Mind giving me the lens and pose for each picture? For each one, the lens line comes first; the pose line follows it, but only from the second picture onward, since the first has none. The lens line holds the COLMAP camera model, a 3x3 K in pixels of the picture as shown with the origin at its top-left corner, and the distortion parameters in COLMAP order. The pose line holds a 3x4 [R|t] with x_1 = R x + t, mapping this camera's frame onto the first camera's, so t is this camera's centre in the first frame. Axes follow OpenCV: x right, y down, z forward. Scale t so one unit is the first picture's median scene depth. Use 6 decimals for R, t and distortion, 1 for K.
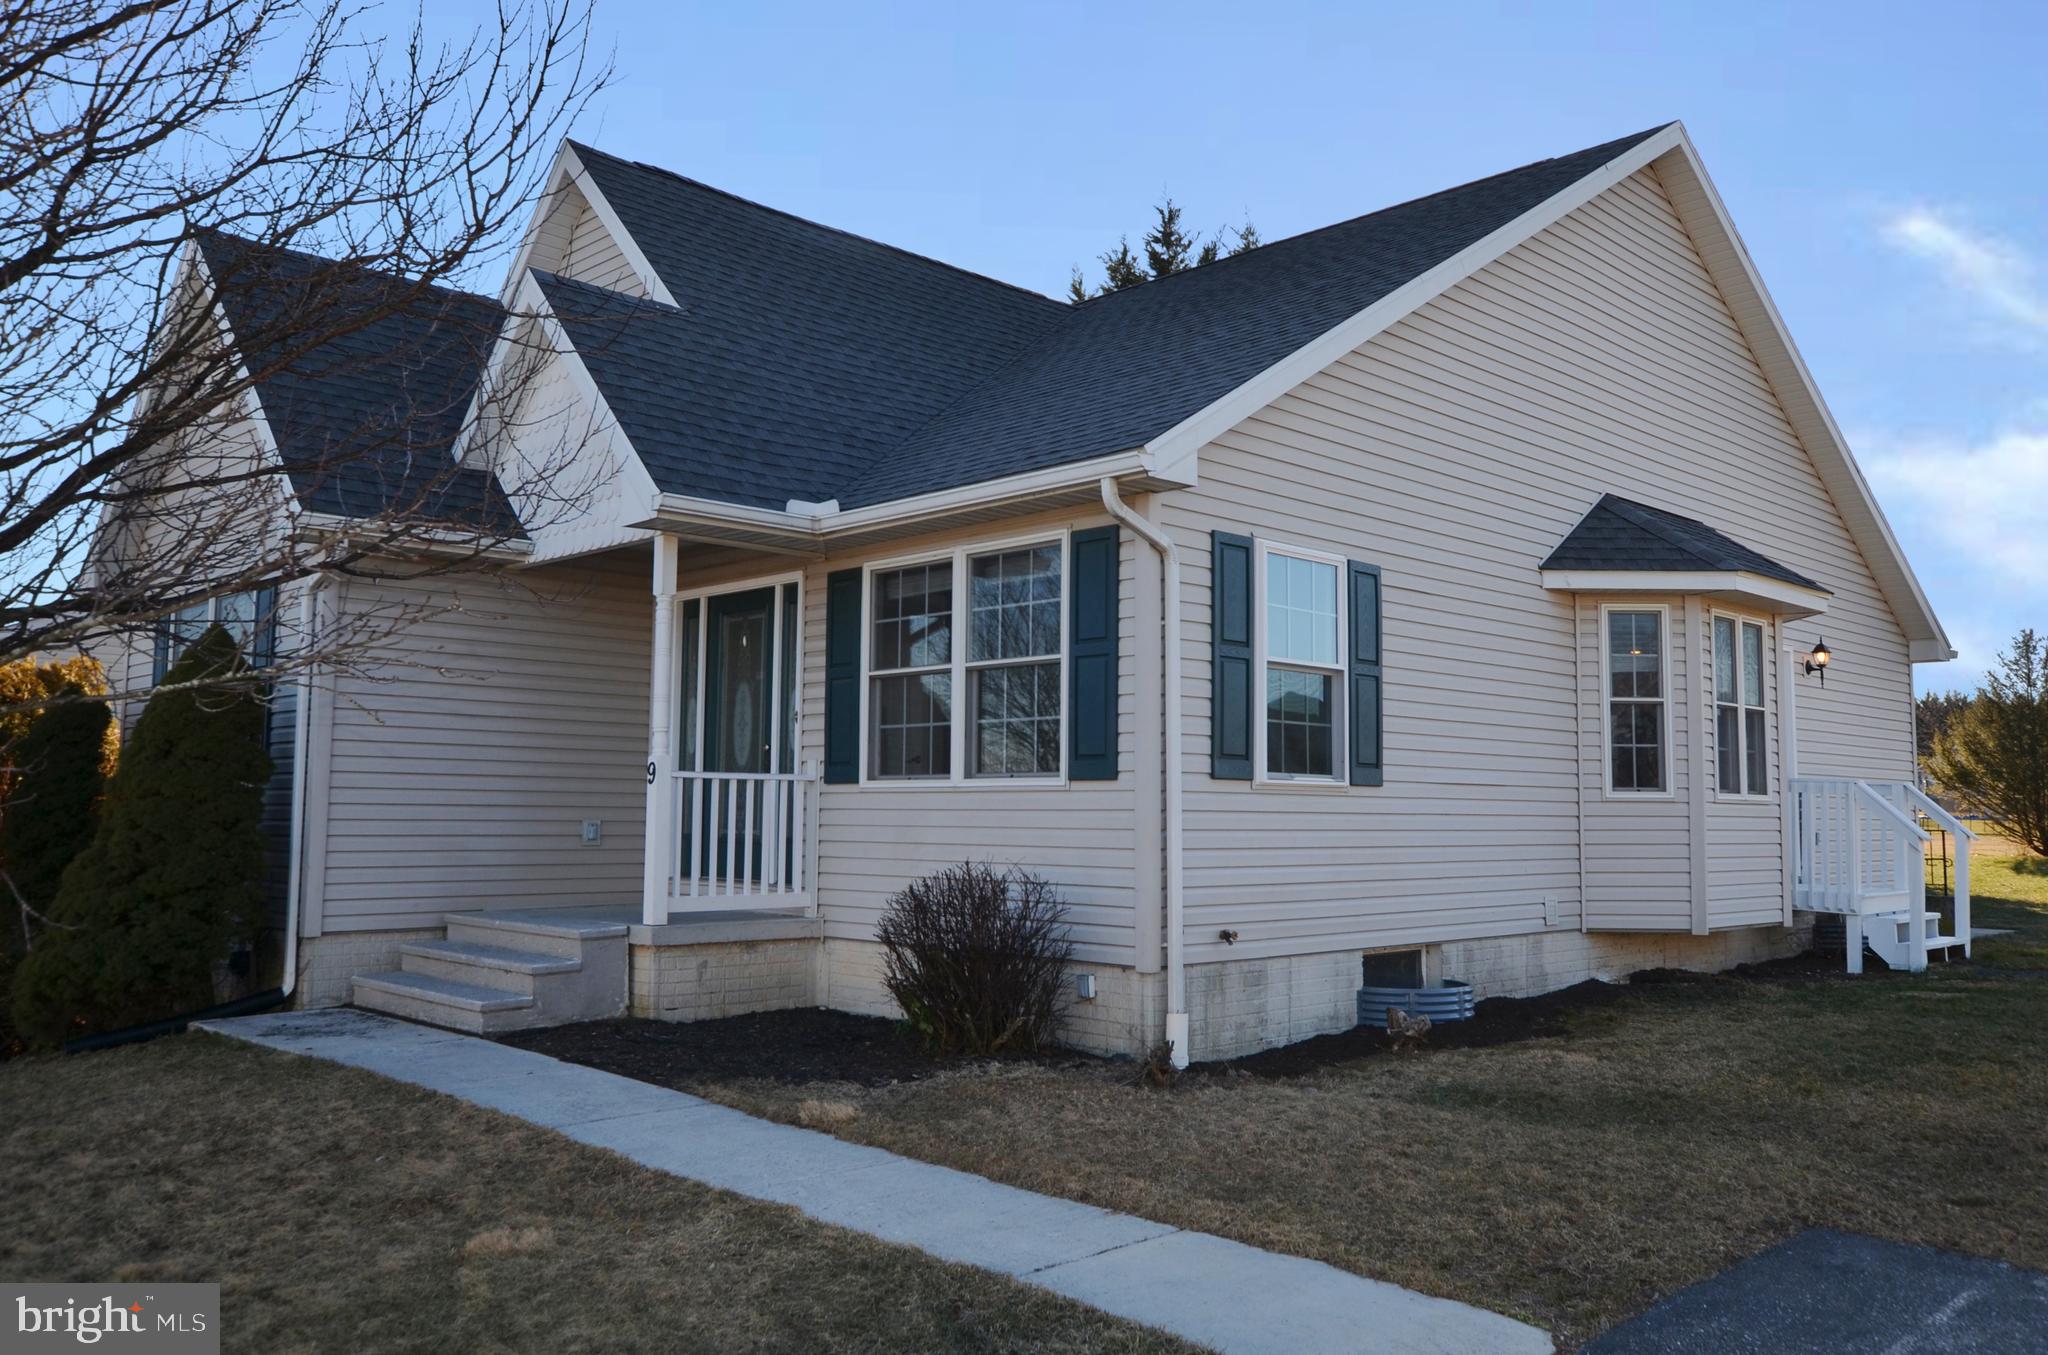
lens RADIAL K [[1606.6, 0, 1019.5], [0, 1606.6, 706.8], [0, 0, 1]] dist [0.006055, 0.003411]
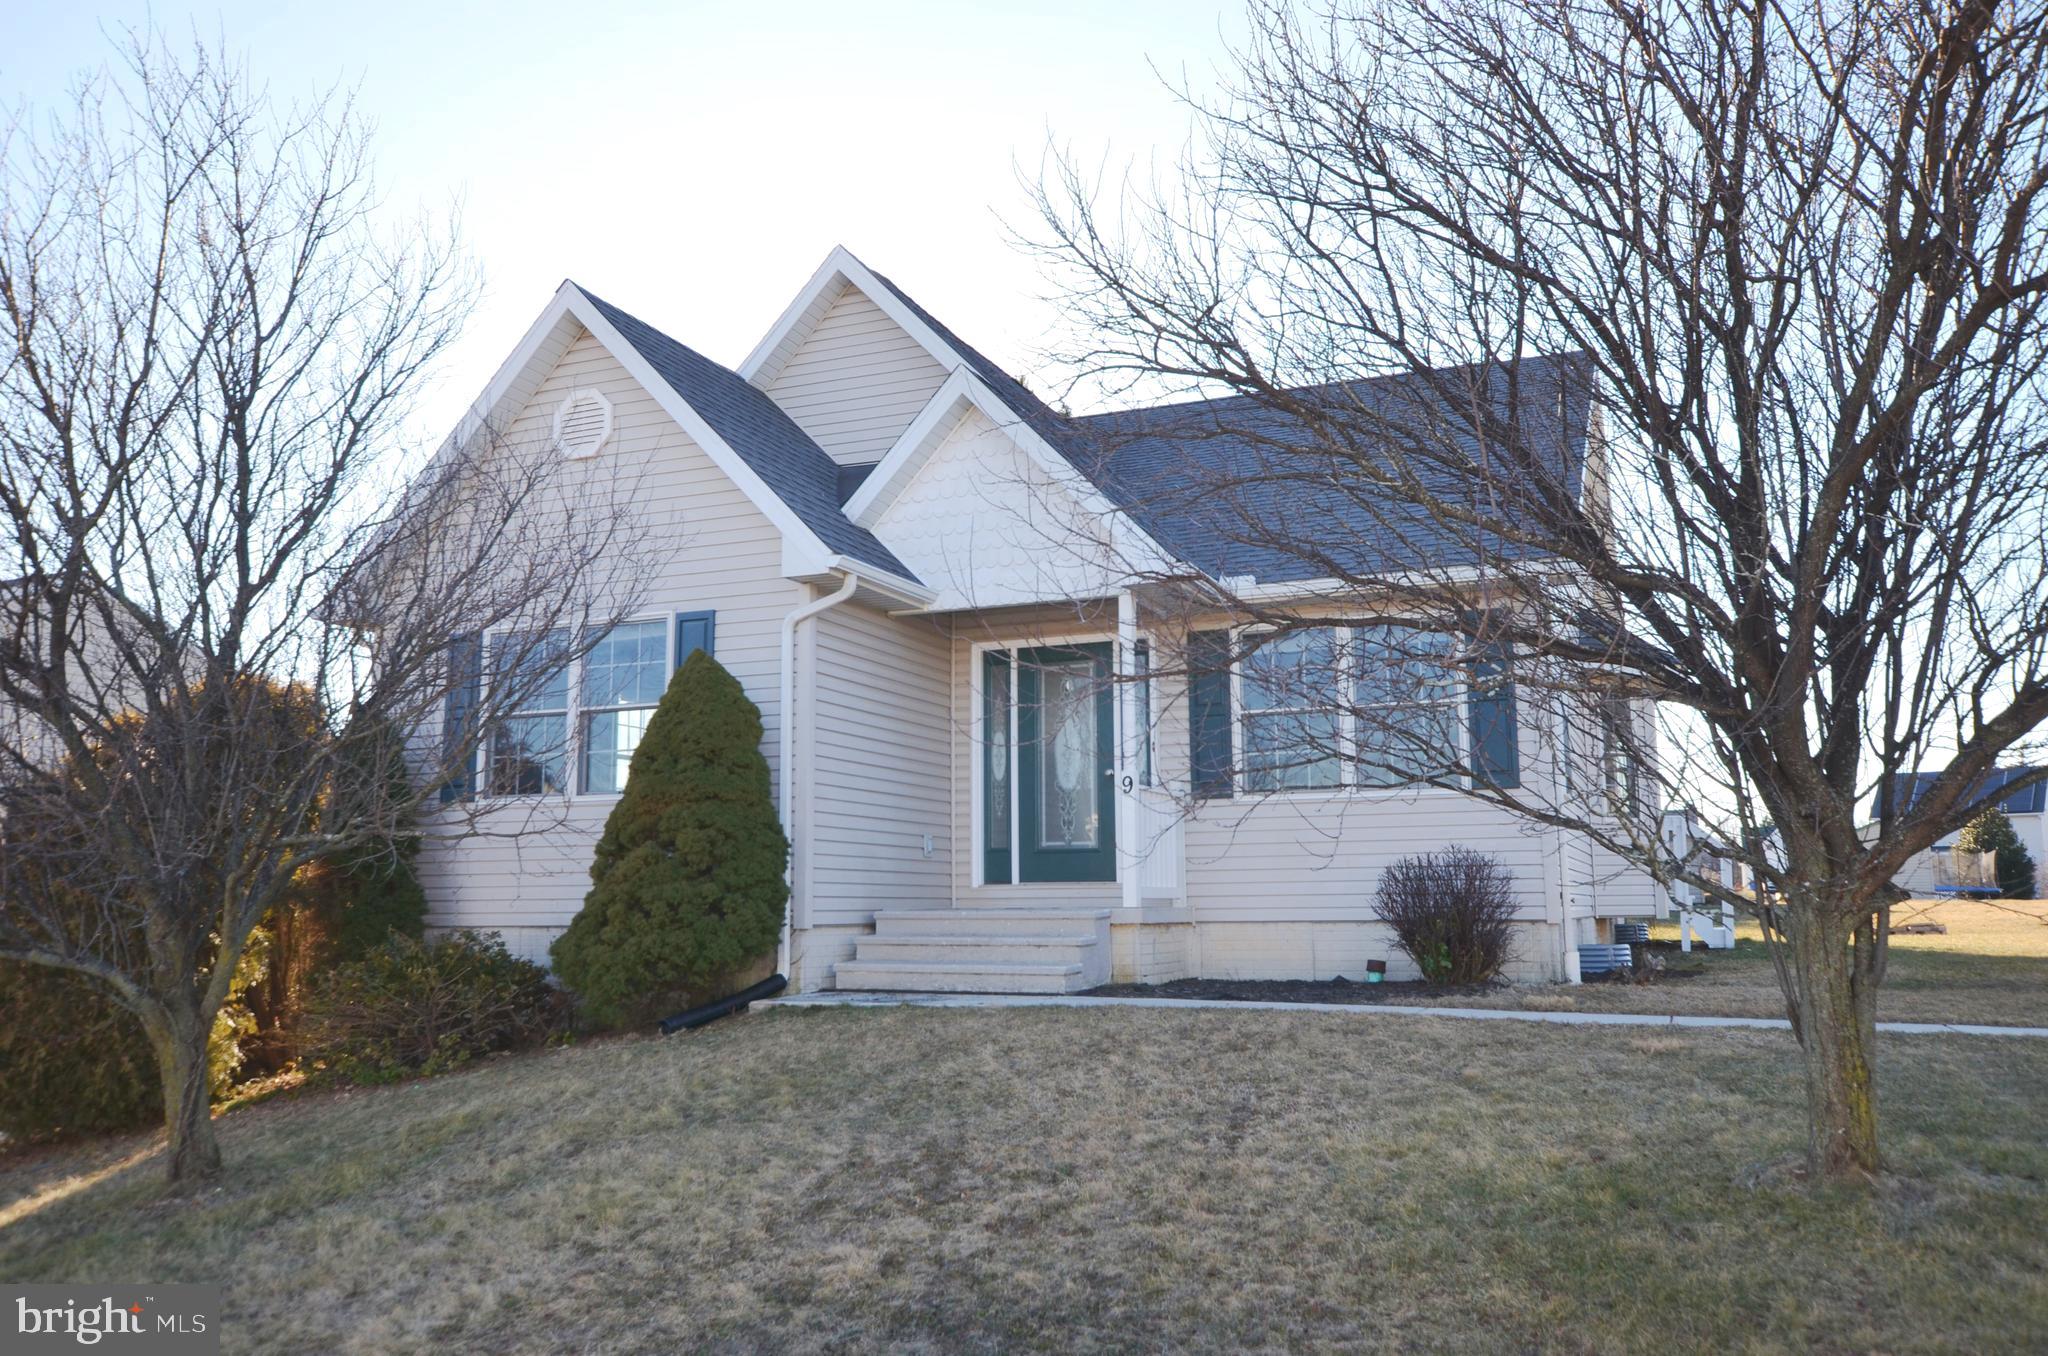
lens RADIAL K [[1606.6, 0, 1019.5], [0, 1606.6, 707.3], [0, 0, 1]] dist [0.006055, 0.003411]
pose [[0.919537, 0.034202, 0.391511, -0.749006], [-0.011419, 0.998111, -0.060374, 0.054141], [-0.392837, 0.051046, 0.918191, -0.101638]]
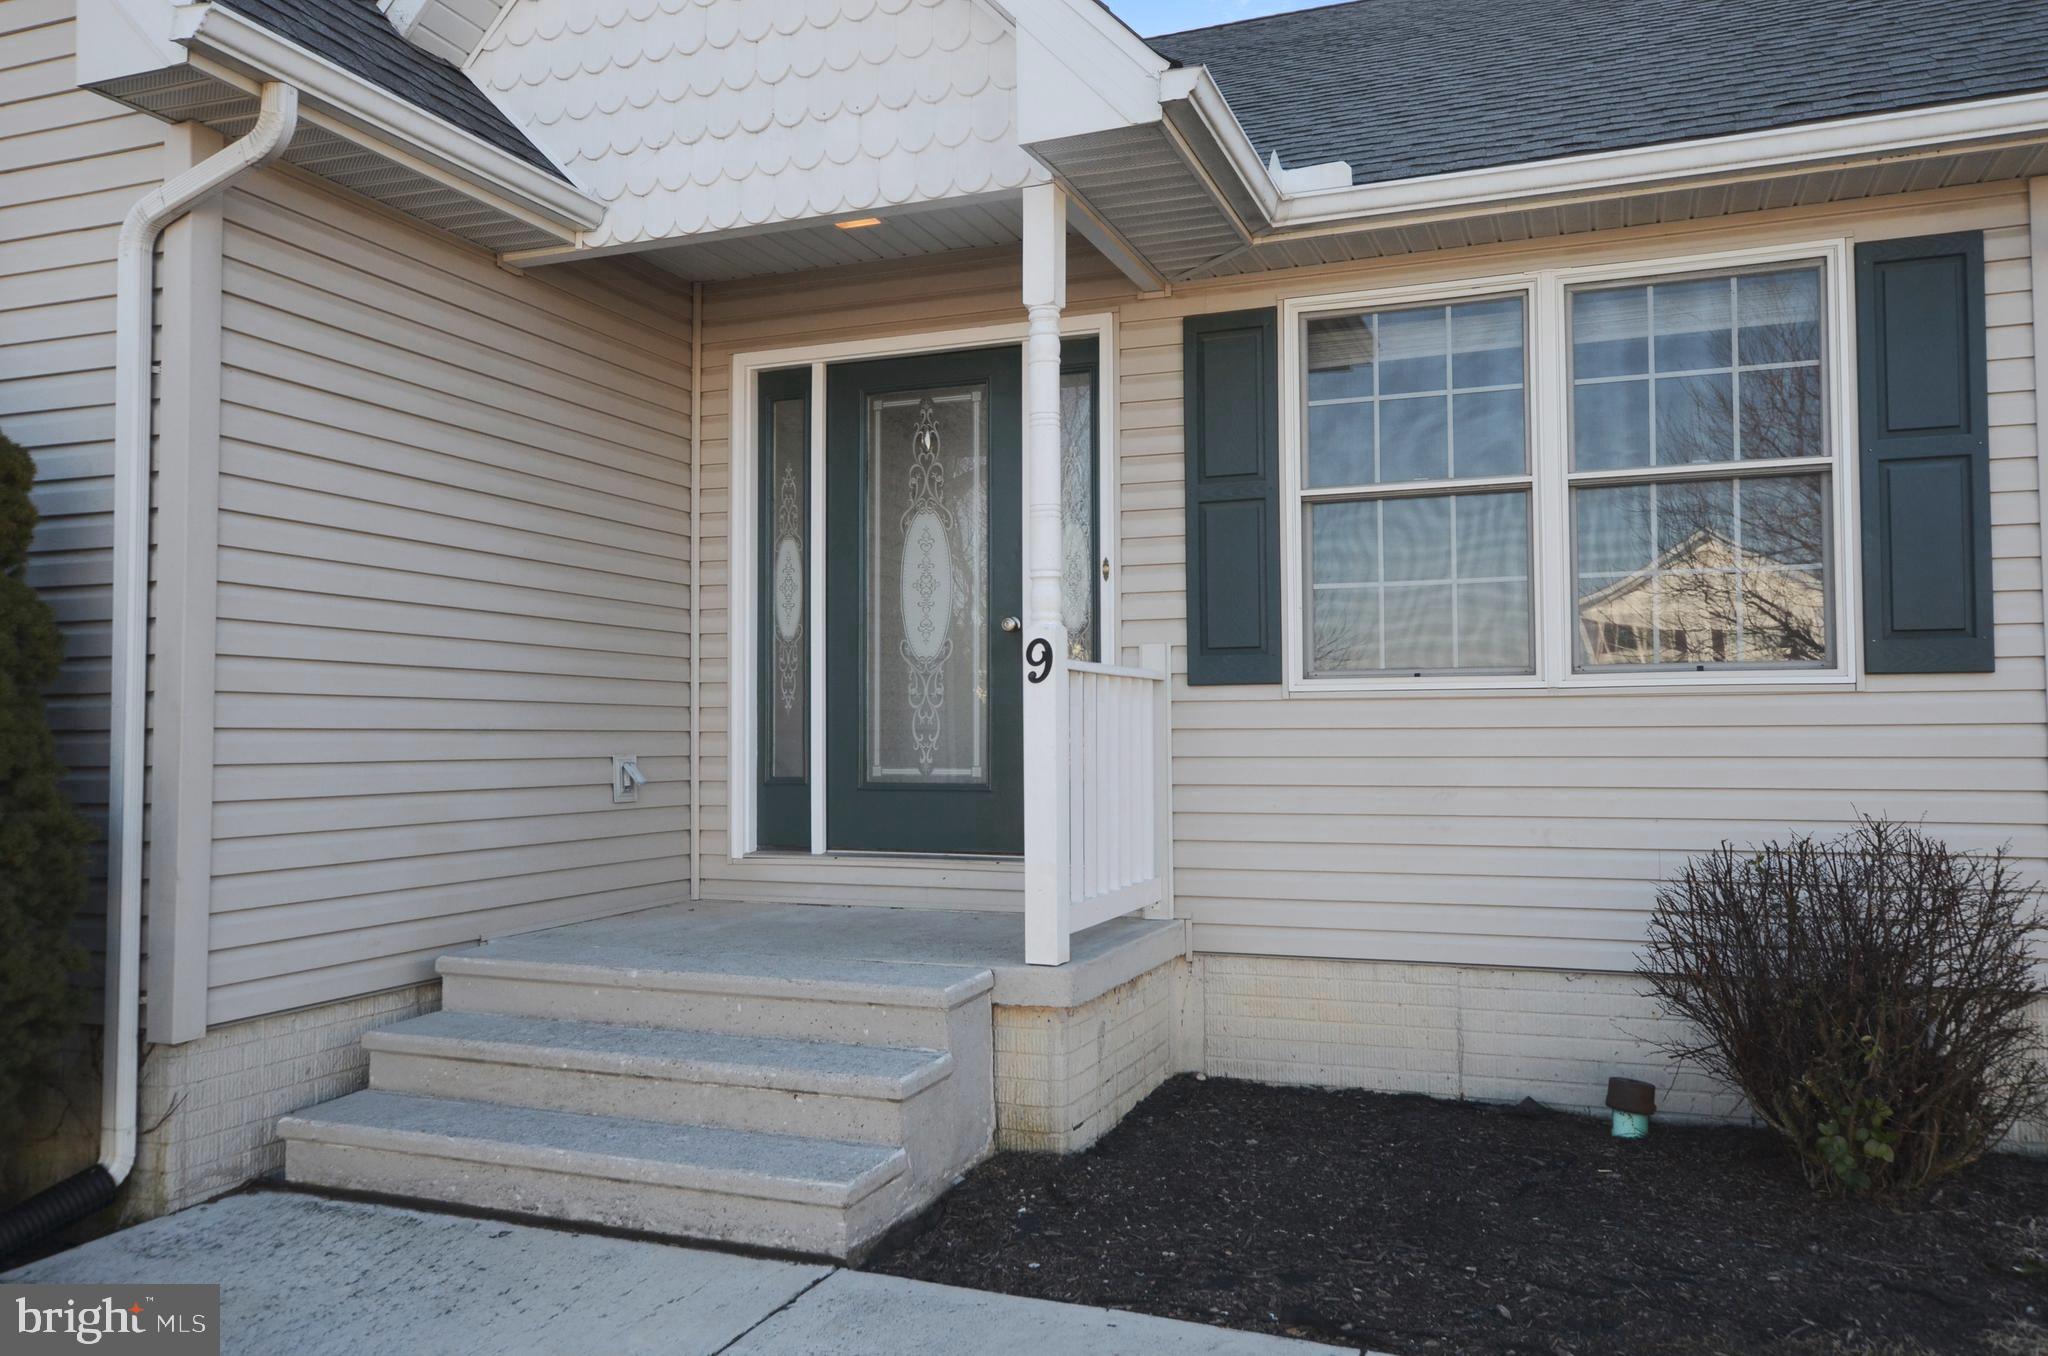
lens RADIAL K [[1534.0, 0, 1024.0], [0, 1534.0, 678.0], [0, 0, 1]] dist [0.008842, 0.001338]
pose [[0.909041, 0.003426, 0.416692, -0.407952], [-0.015707, 0.999537, 0.026047, 0.032494], [-0.416410, -0.030223, 0.908675, 0.537541]]
